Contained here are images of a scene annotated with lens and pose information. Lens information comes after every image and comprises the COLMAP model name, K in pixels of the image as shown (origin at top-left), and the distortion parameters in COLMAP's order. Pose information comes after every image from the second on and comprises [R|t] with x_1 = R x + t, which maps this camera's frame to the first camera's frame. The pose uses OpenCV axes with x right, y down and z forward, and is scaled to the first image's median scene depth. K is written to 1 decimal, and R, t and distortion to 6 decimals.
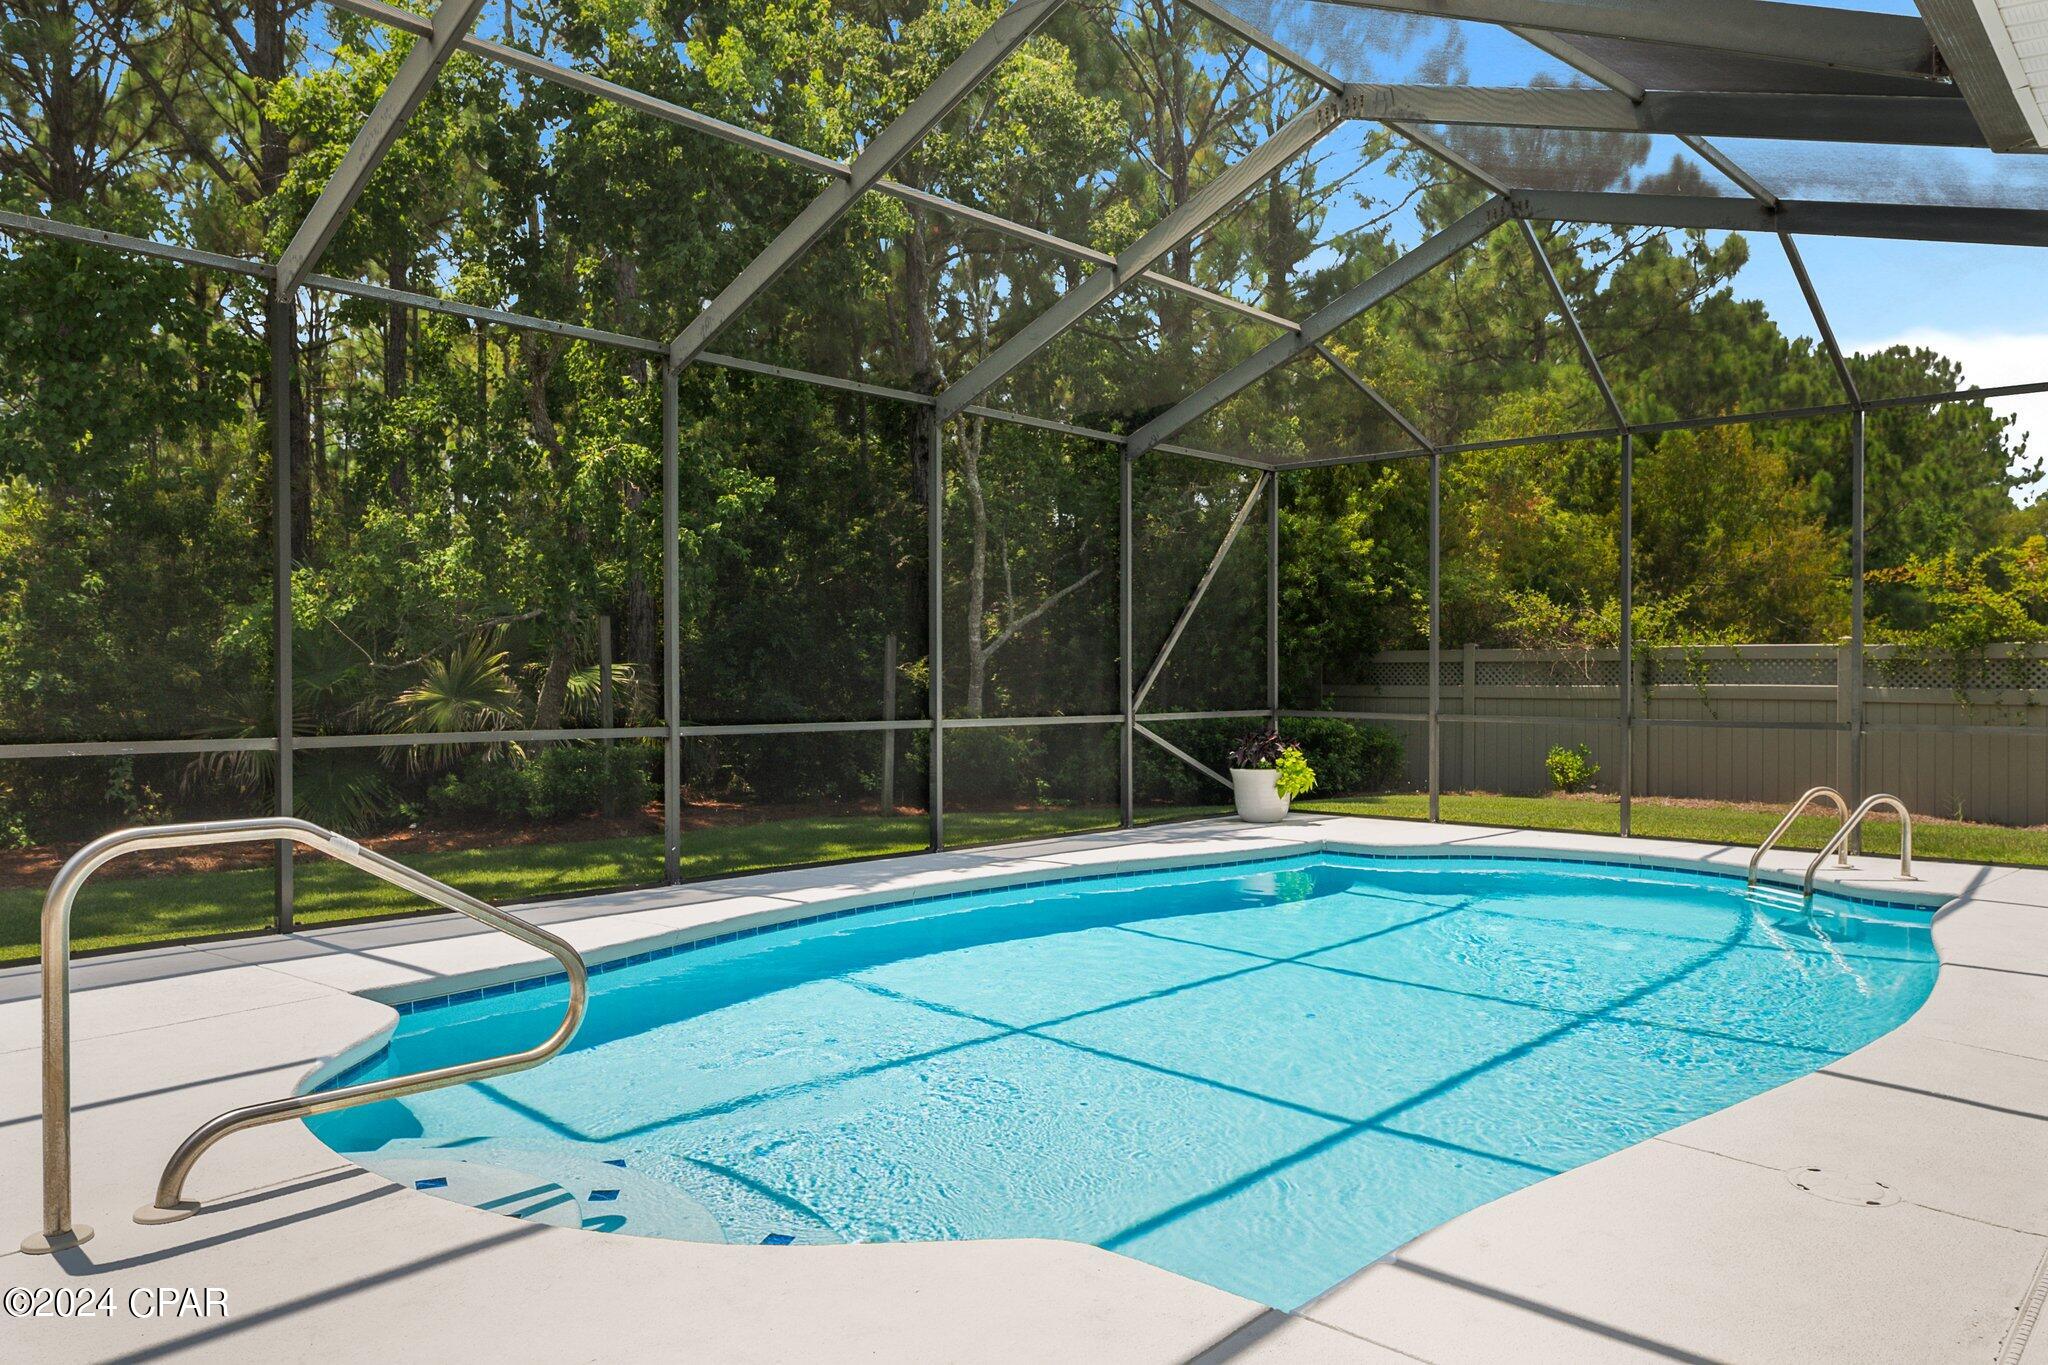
lens RADIAL K [[1450.4, 0, 1023.3], [0, 1450.4, 682.2], [0, 0, 1]] dist [-0.001143, -0.001079]
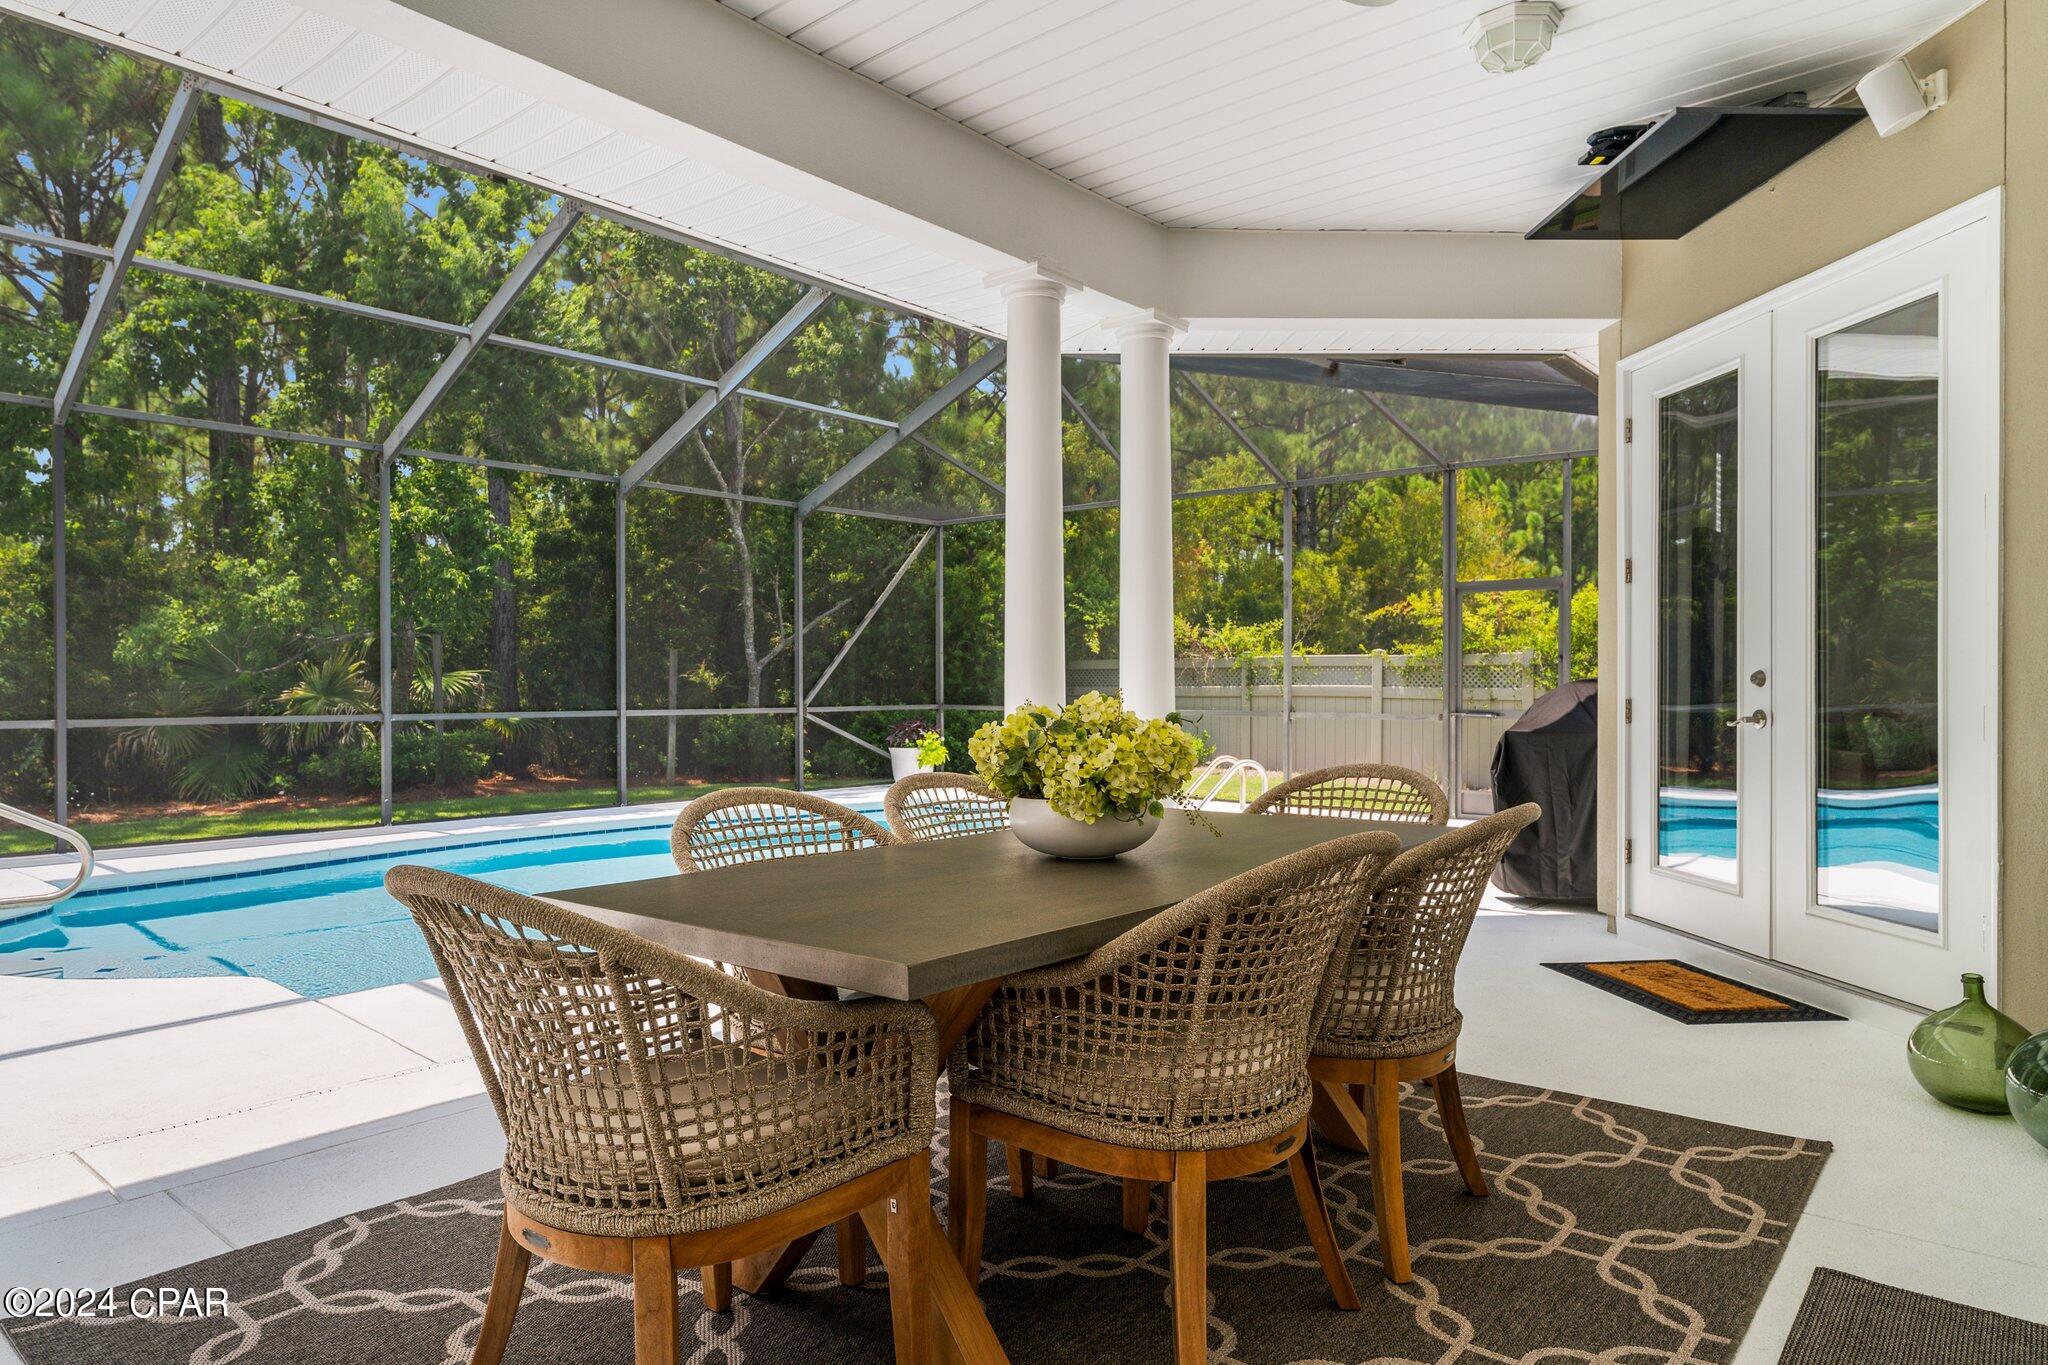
lens RADIAL K [[1238.9, 0, 1024.6], [0, 1238.9, 687.3], [0, 0, 1]] dist [-0.001336, -0.001061]
pose [[0.999778, -0.000834, 0.021030, 0.248202], [0.000833, 1.000000, 0.000057, 0.003650], [-0.021030, -0.000040, 0.999779, -0.155196]]
